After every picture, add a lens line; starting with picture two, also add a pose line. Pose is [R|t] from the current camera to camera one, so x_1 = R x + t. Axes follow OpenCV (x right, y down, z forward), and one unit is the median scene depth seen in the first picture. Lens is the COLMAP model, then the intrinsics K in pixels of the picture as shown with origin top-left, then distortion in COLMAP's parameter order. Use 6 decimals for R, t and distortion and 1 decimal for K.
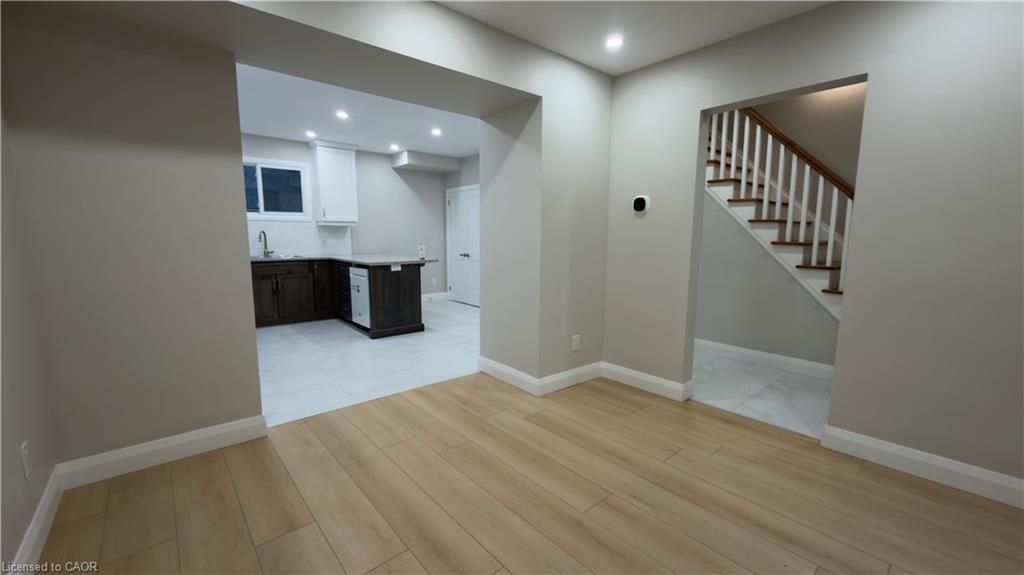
lens RADIAL K [[407.9, 0, 510.6], [0, 407.9, 288.7], [0, 0, 1]] dist [0.001200, -0.000184]
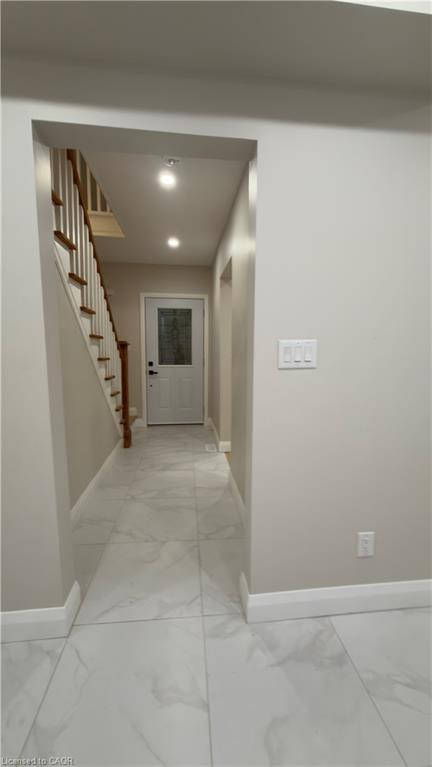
lens RADIAL K [[305.5, 0, 216.0], [0, 305.5, 383.5], [0, 0, 1]] dist [0.001200, -0.000184]
pose [[-0.822820, -0.065588, 0.564504, -0.024788], [0.068045, 0.974802, 0.212442, -0.144606], [-0.564214, 0.213214, -0.797623, 1.034100]]
